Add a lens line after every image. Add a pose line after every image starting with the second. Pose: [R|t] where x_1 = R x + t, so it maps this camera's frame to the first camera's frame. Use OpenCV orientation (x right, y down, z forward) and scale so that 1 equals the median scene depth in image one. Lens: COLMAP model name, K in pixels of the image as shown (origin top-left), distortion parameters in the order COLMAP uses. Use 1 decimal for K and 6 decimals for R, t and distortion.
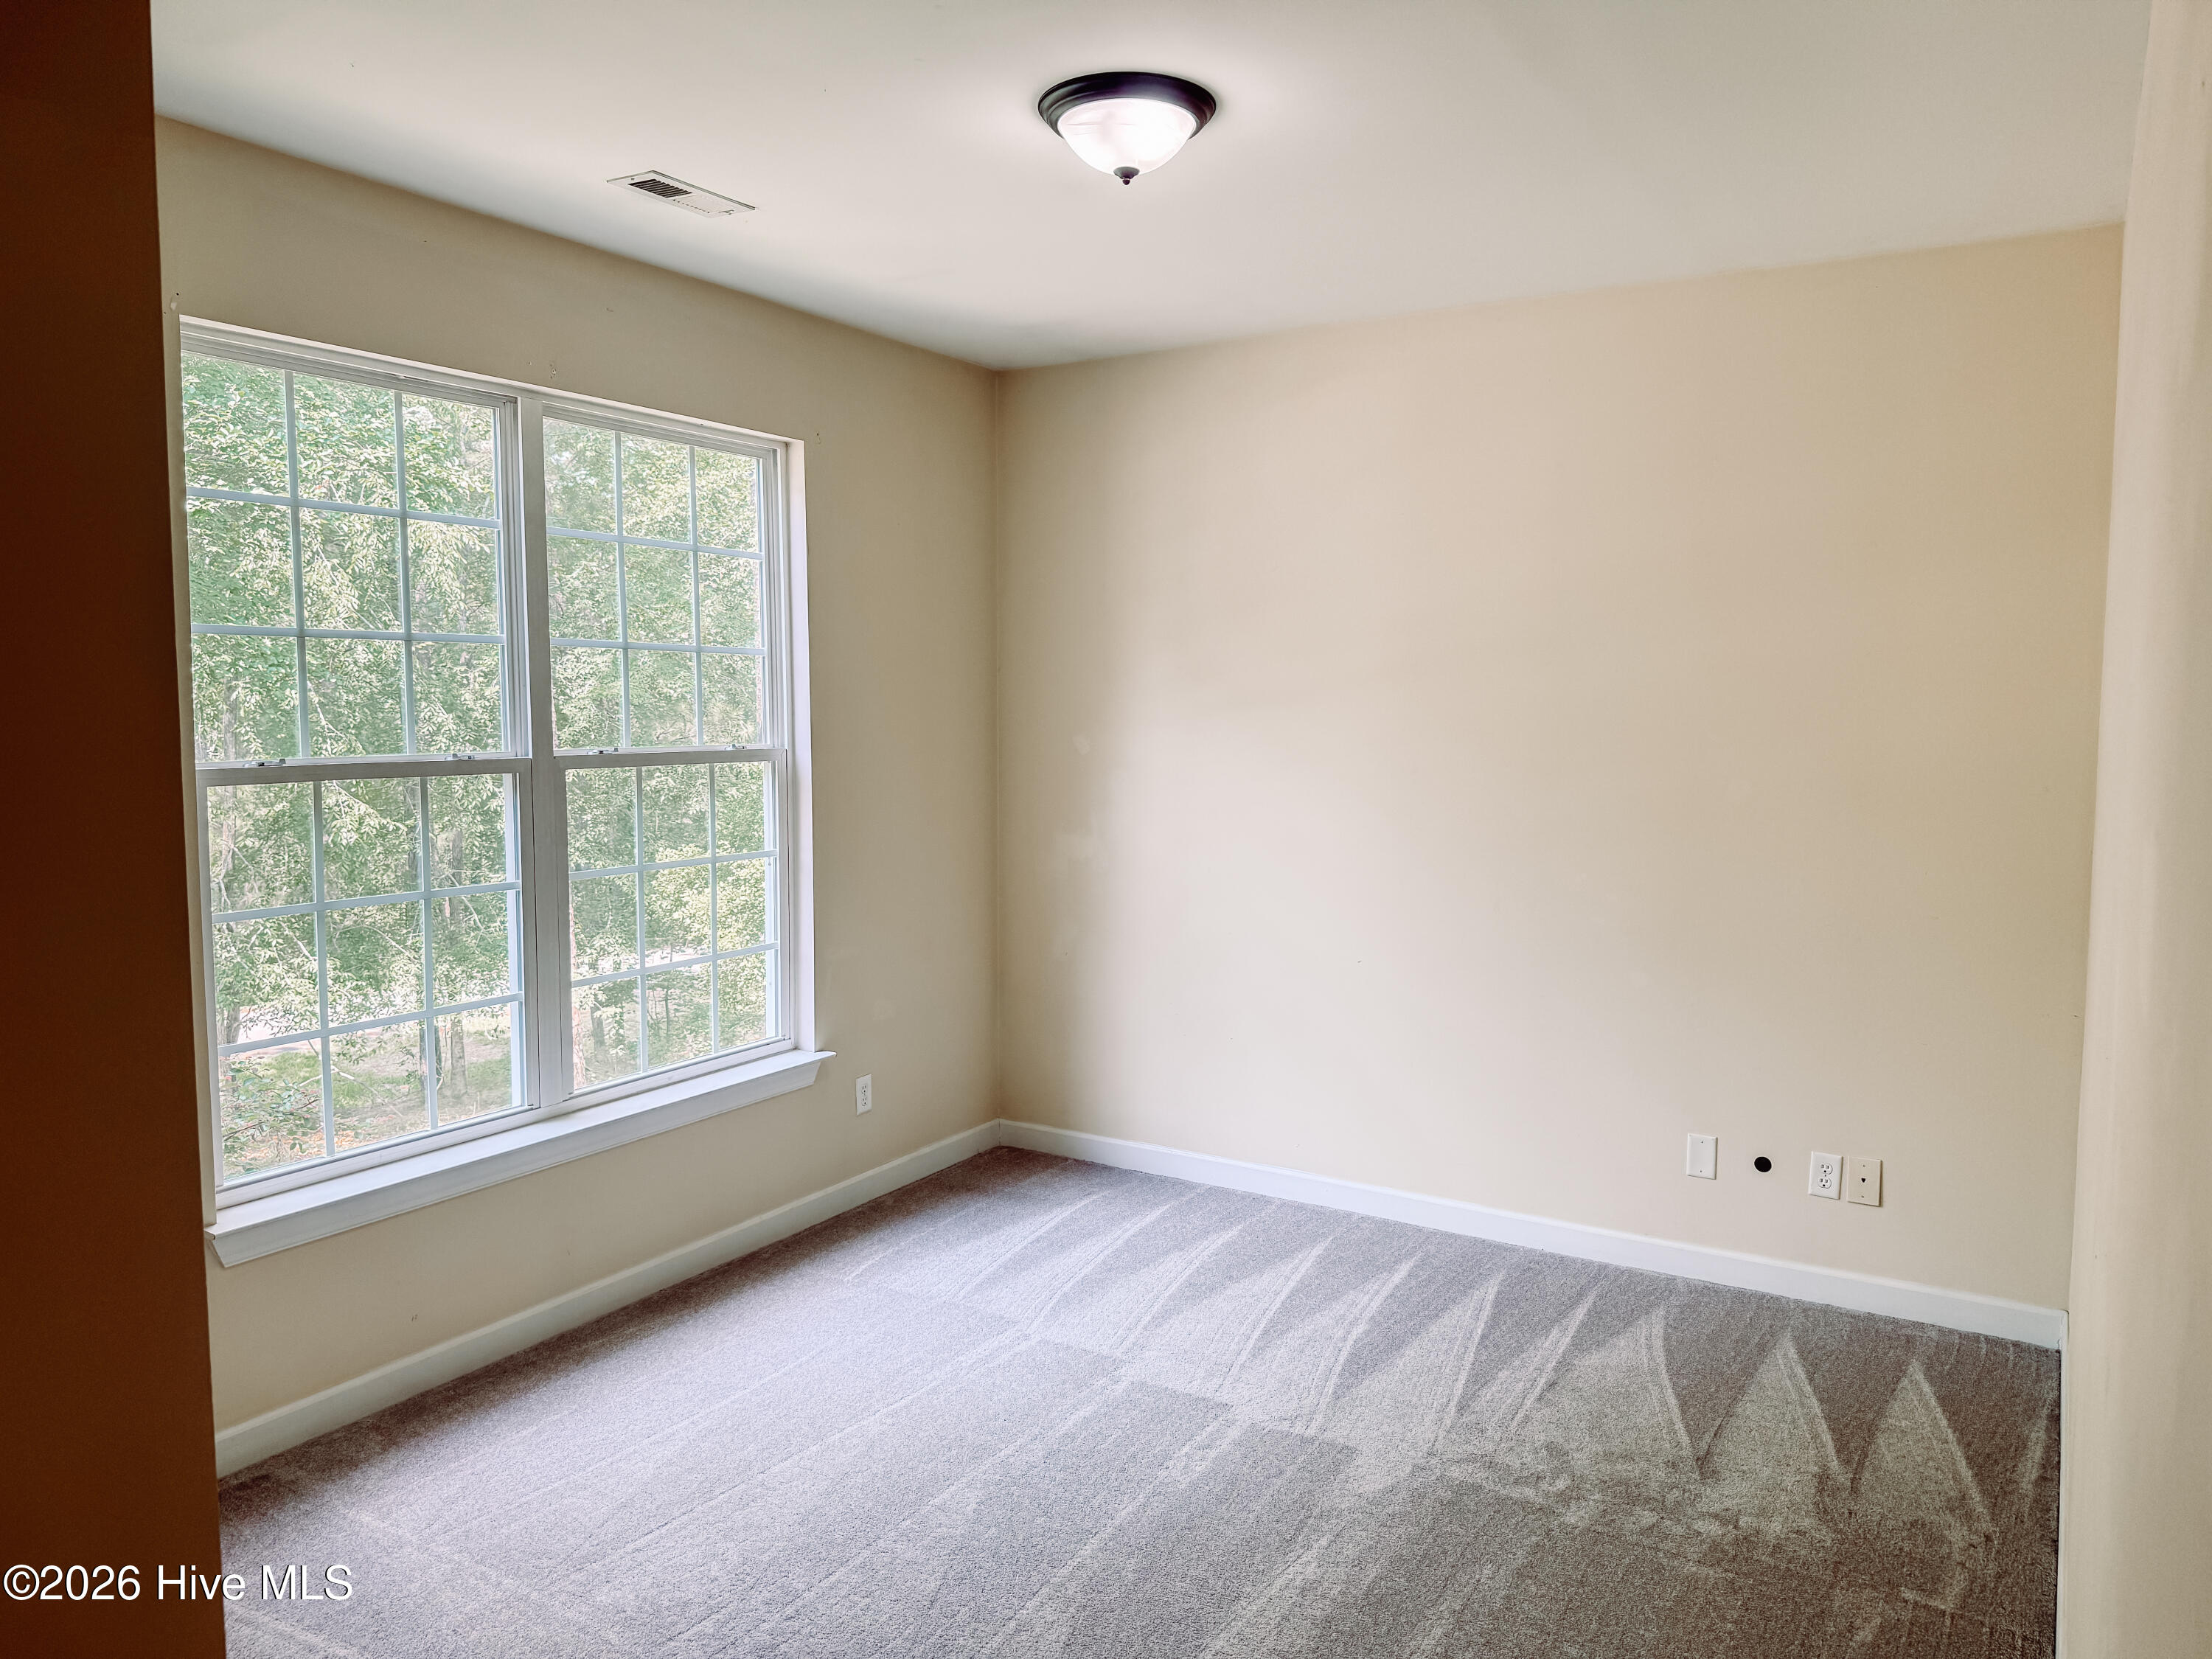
lens RADIAL K [[1566.6, 0, 1106.0], [0, 1566.6, 829.5], [0, 0, 1]] dist [0.008876, -0.000640]
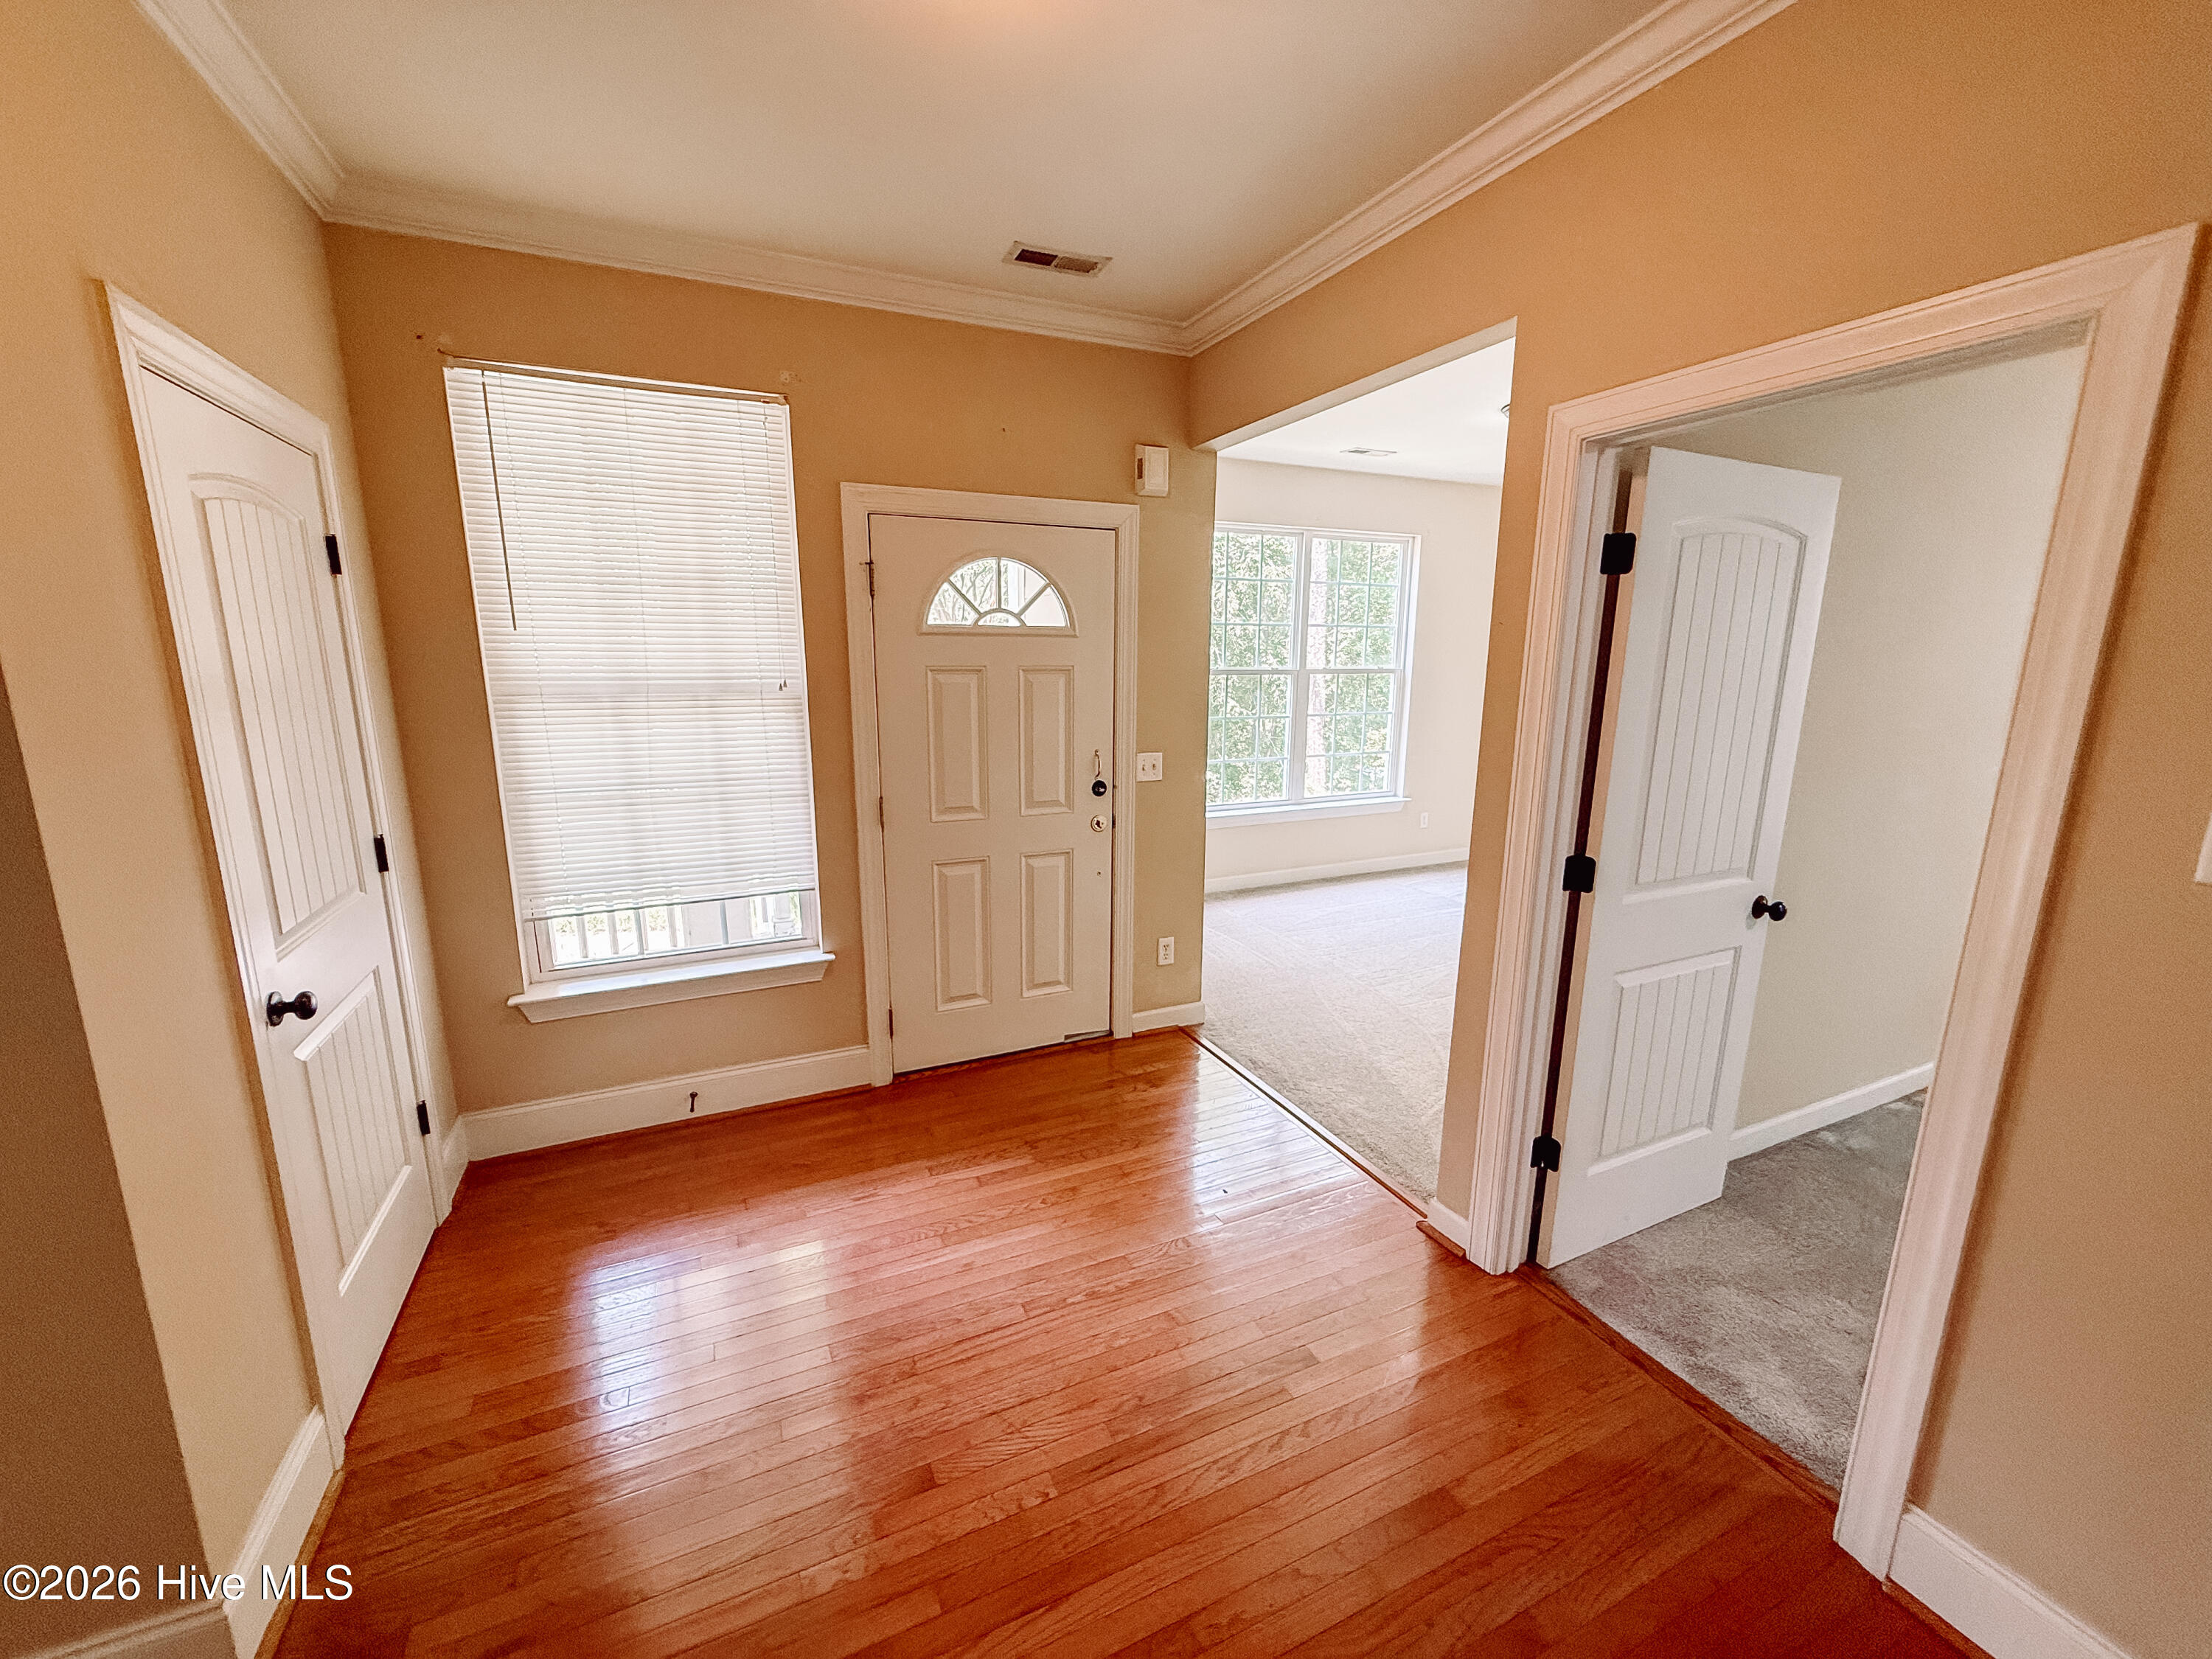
lens RADIAL K [[879.4, 0, 1089.4], [0, 879.4, 830.7], [0, 0, 1]] dist [0.002072, 0.000320]
pose [[0.824045, 0.110757, -0.555593, 0.090214], [-0.046469, 0.990613, 0.128556, 0.021988], [0.564616, -0.080118, 0.821456, -0.202548]]
